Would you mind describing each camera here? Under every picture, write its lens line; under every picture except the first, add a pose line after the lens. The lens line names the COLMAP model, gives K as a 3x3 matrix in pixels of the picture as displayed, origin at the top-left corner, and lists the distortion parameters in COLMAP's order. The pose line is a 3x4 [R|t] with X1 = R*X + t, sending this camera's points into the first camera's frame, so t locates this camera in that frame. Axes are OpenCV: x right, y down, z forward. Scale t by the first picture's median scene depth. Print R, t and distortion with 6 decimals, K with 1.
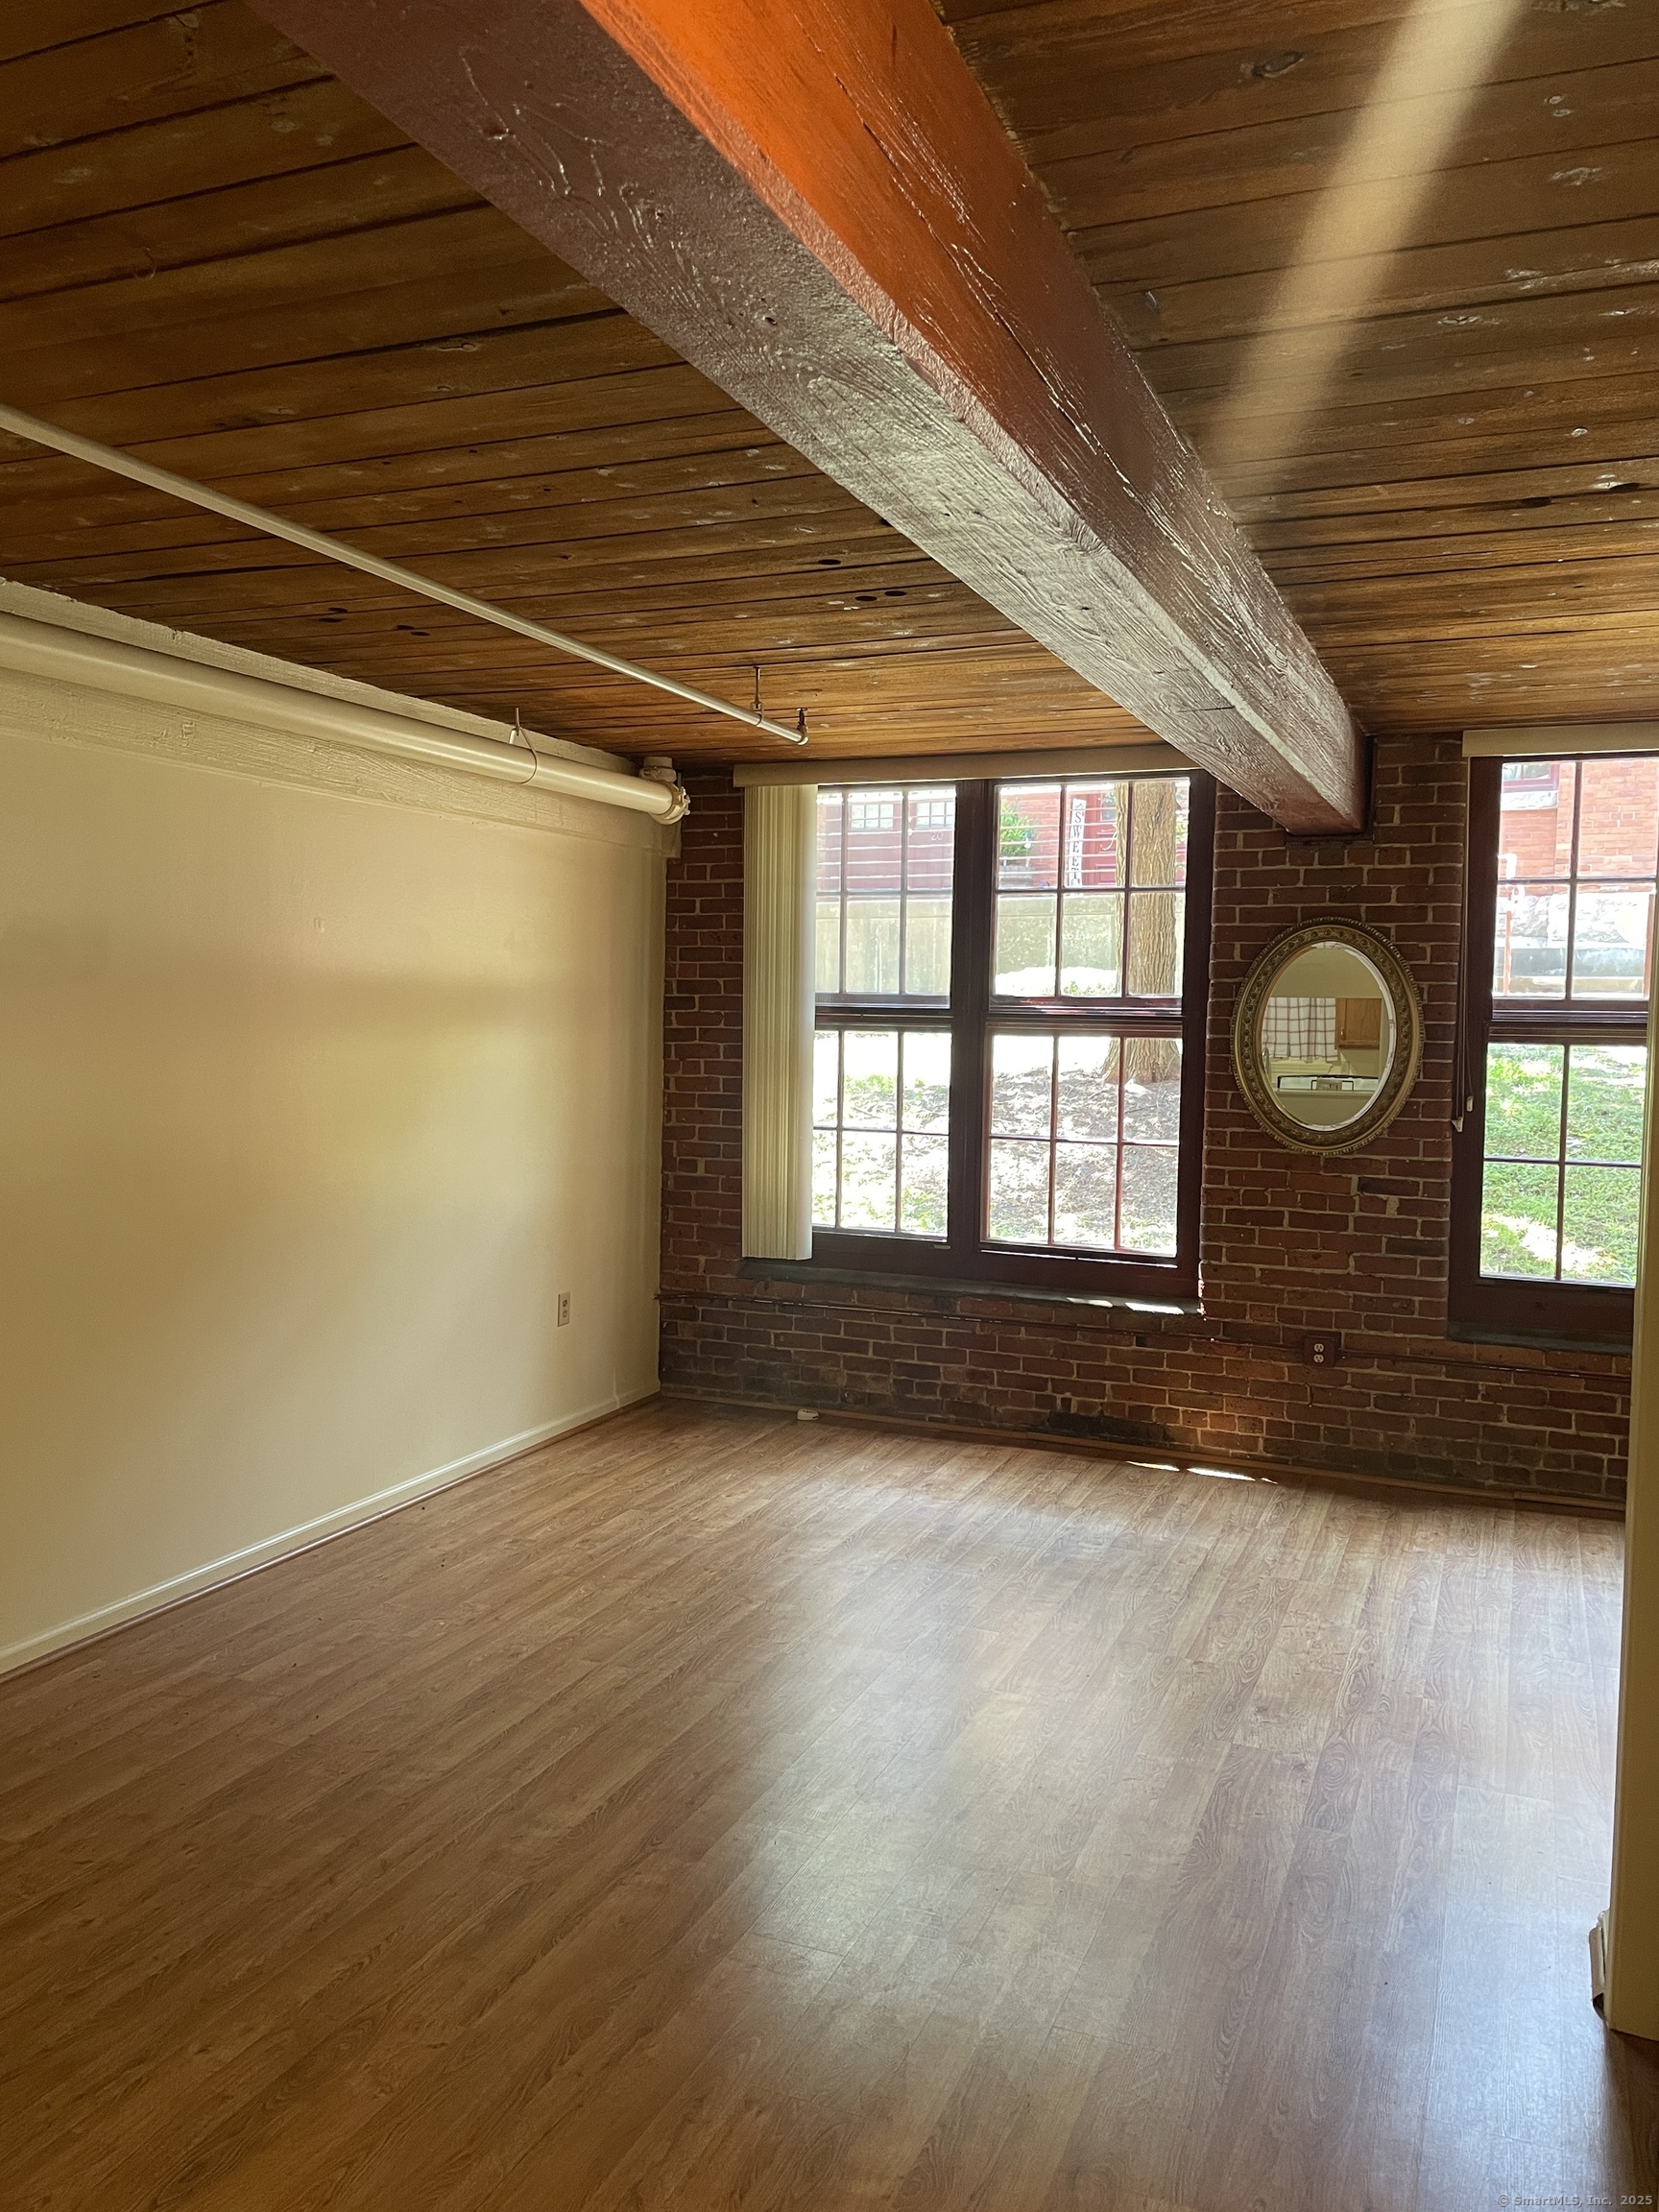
lens RADIAL K [[1686.1, 0, 832.3], [0, 1686.1, 1096.2], [0, 0, 1]] dist [0.087932, -0.117255]
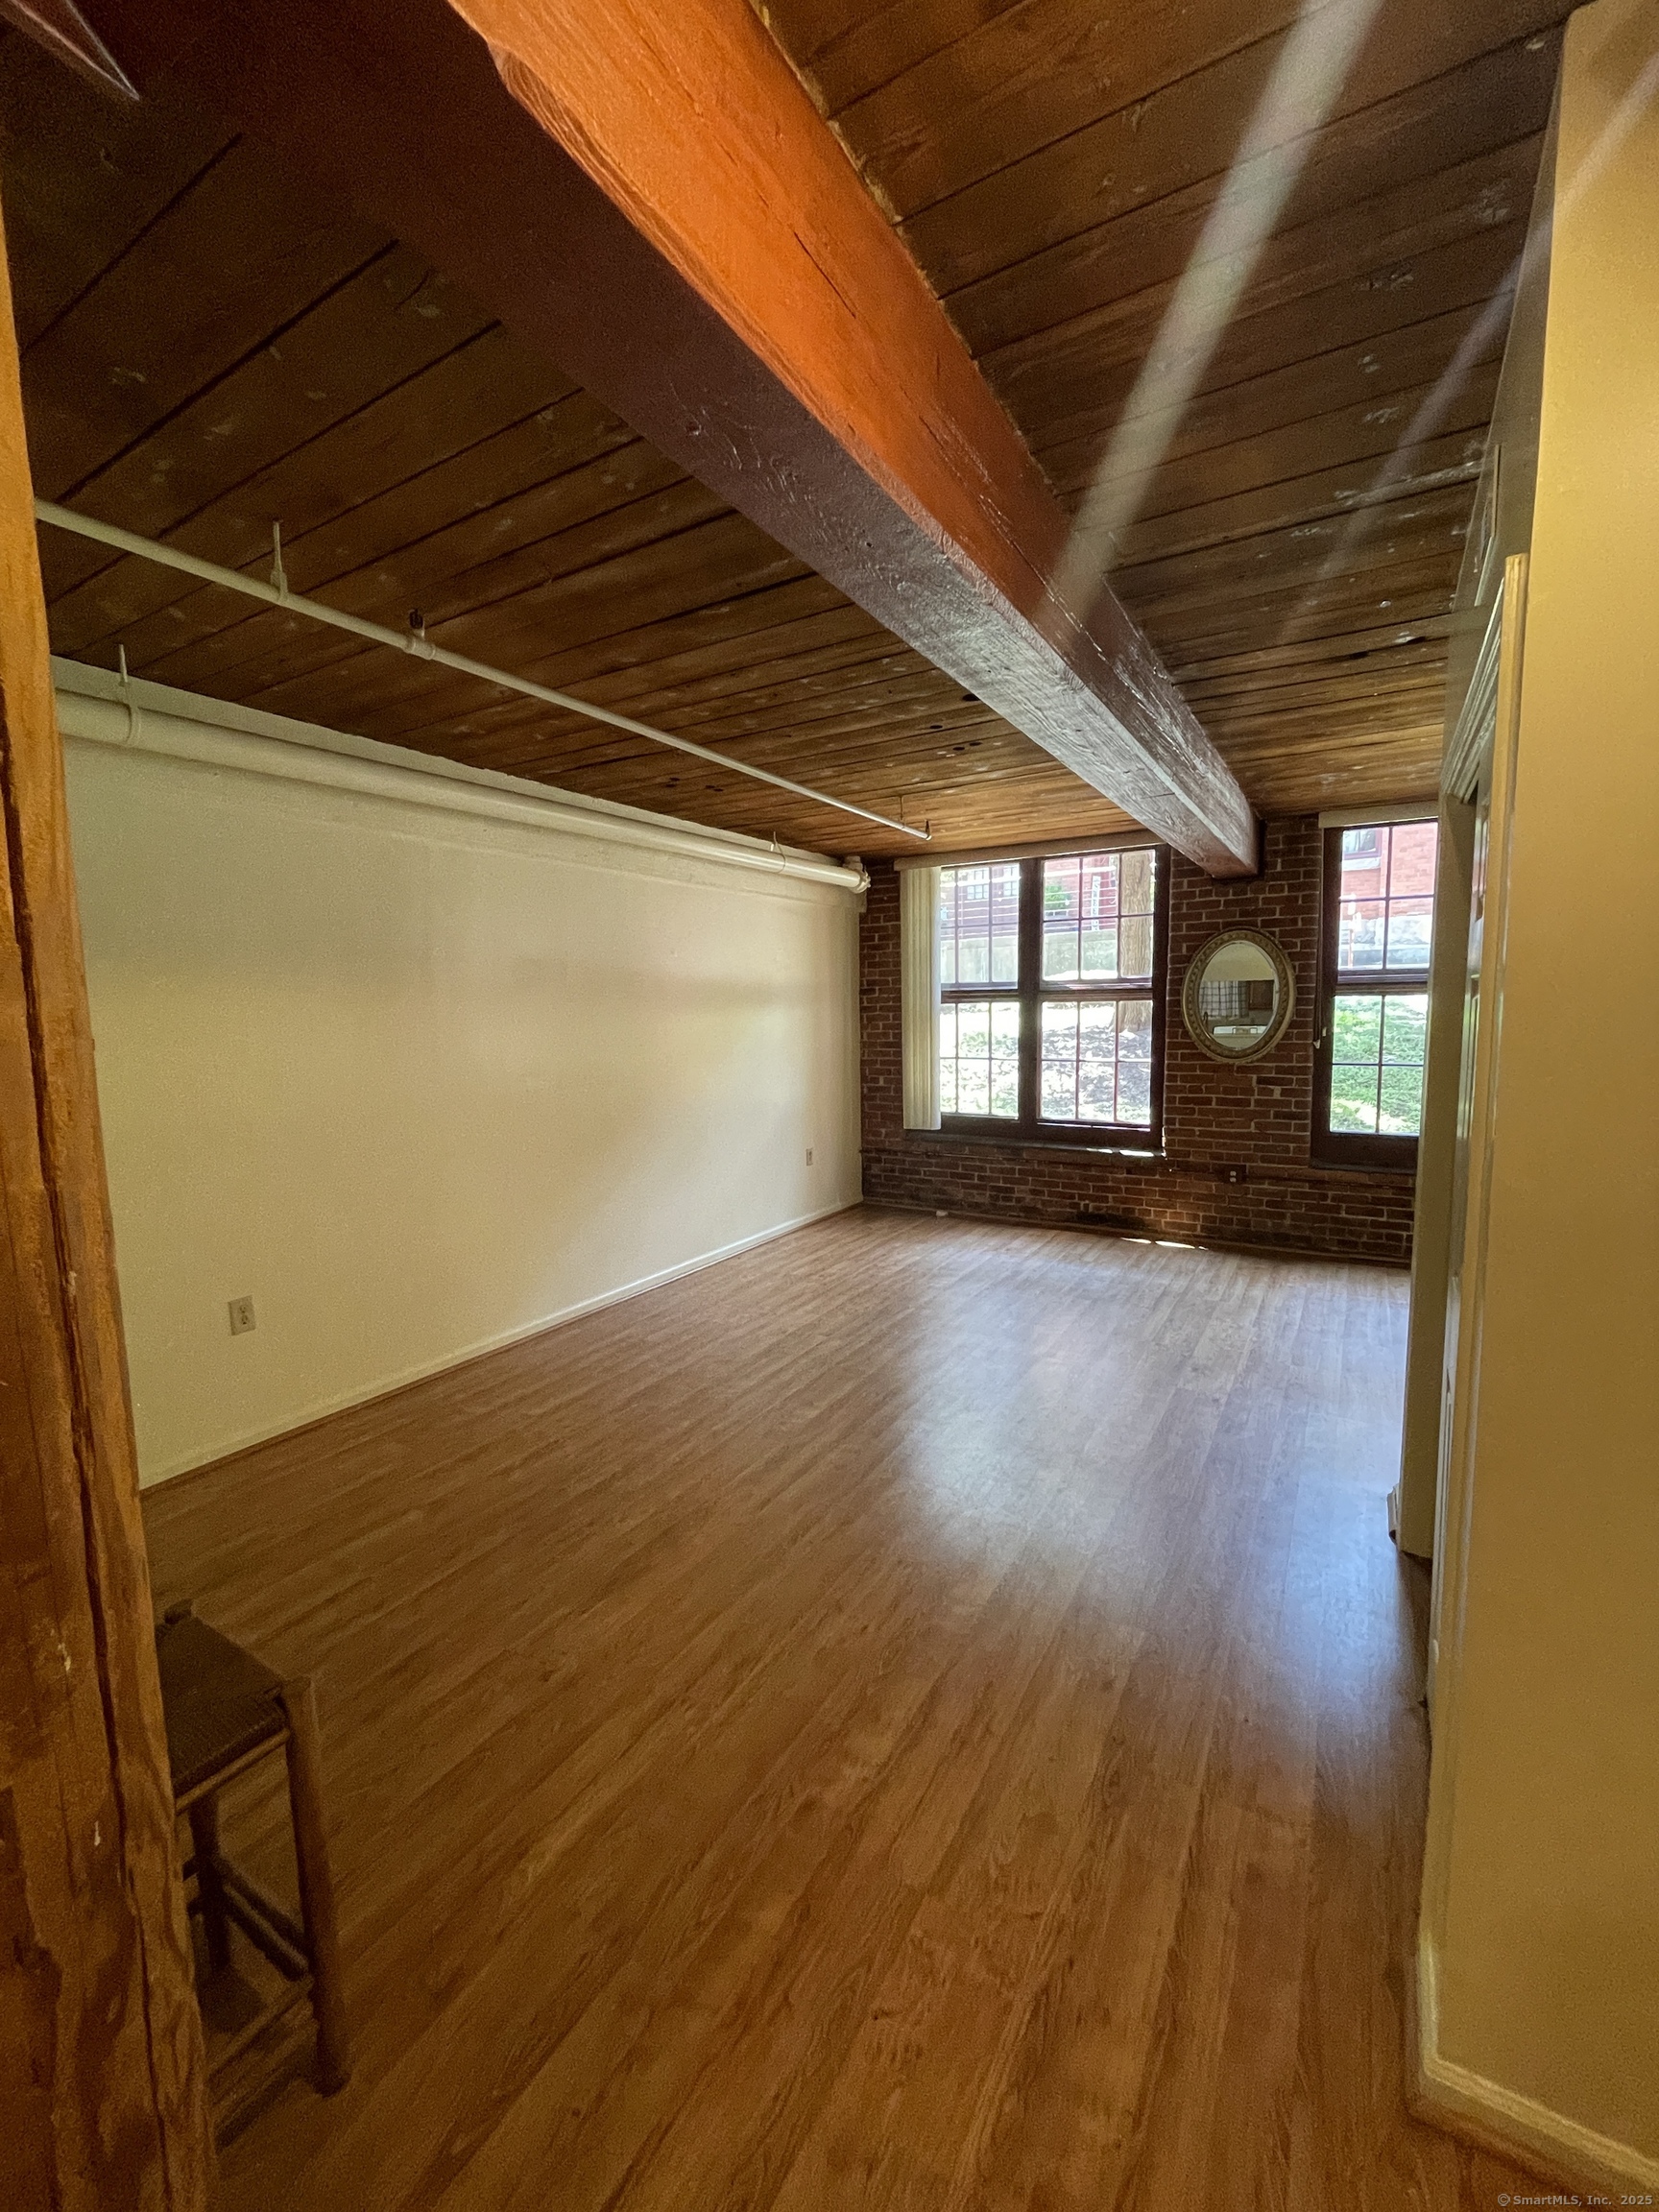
lens RADIAL K [[904.4, 0, 826.6], [0, 904.4, 1101.6], [0, 0, 1]] dist [-0.005761, -0.000525]
pose [[0.988519, -0.017880, -0.150038, 0.015381], [0.025971, 0.998302, 0.052141, 0.017606], [0.148851, -0.055439, 0.987304, 0.023625]]
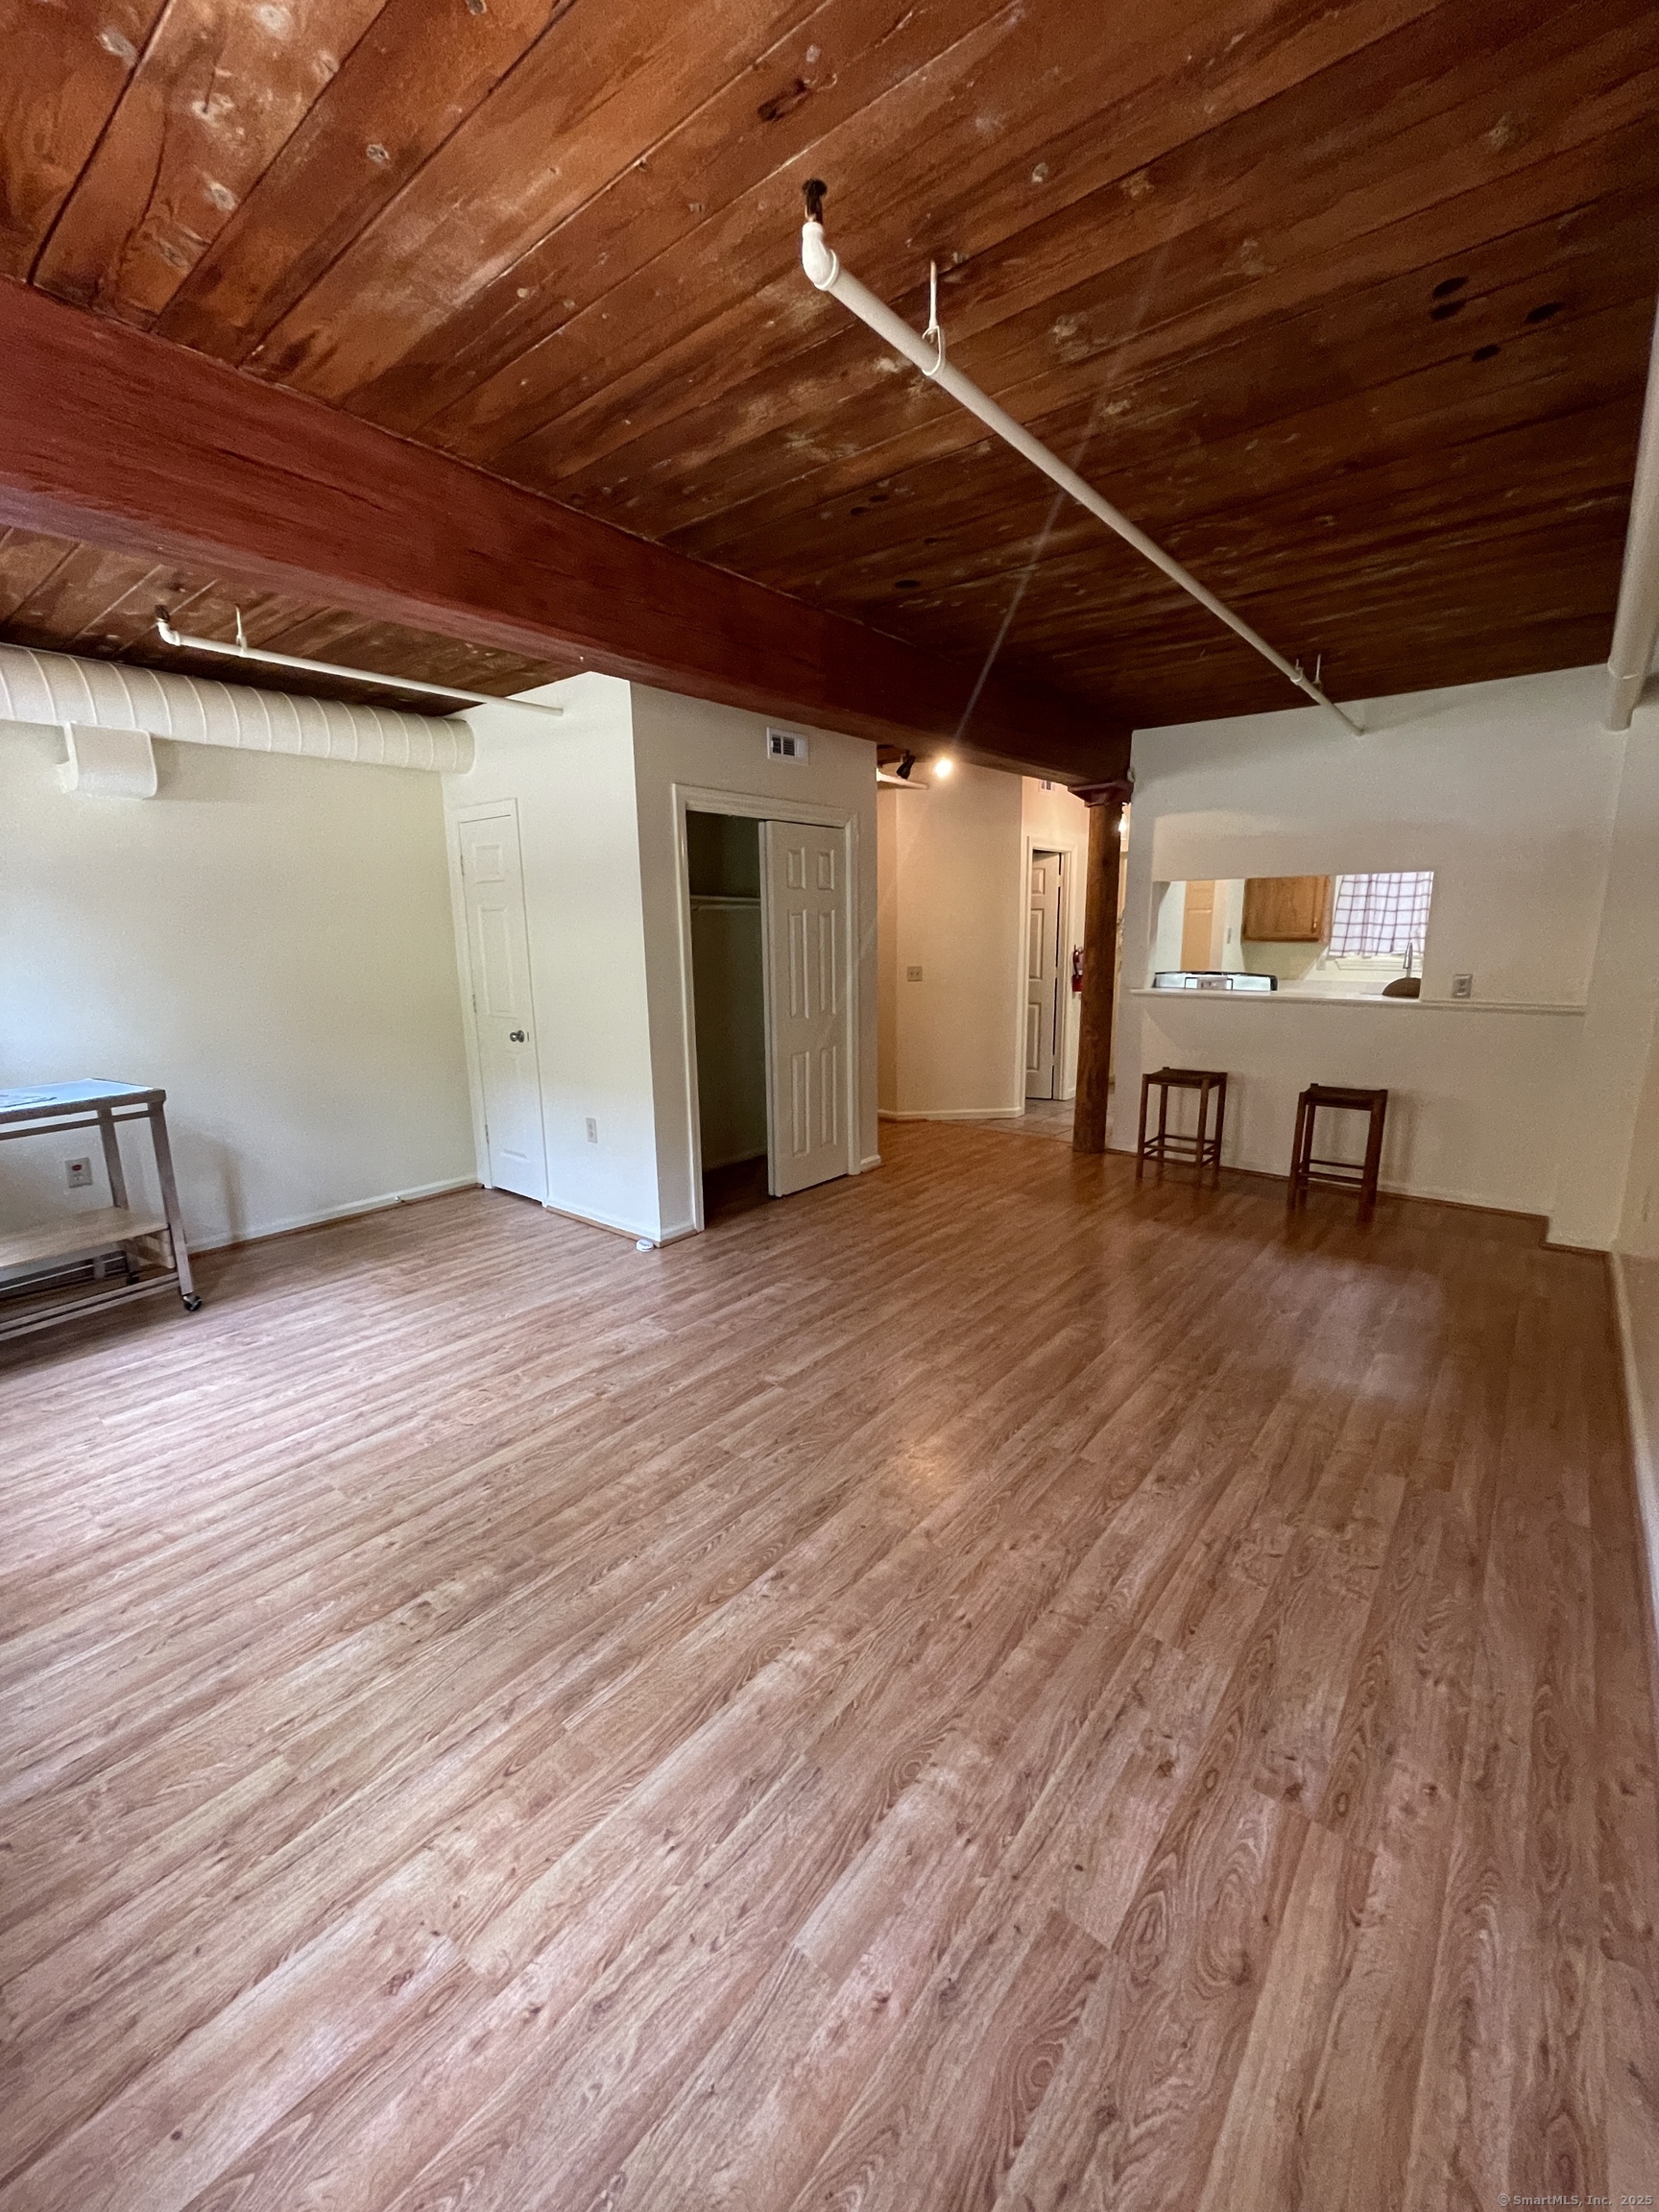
lens RADIAL K [[892.5, 0, 835.5], [0, 892.5, 1102.4], [0, 0, 1]] dist [-0.002809, -0.000026]
pose [[-0.959942, -0.060652, 0.273555, -0.115162], [0.009595, 0.968603, 0.248428, -0.043172], [-0.280034, 0.241101, -0.929221, 1.369920]]
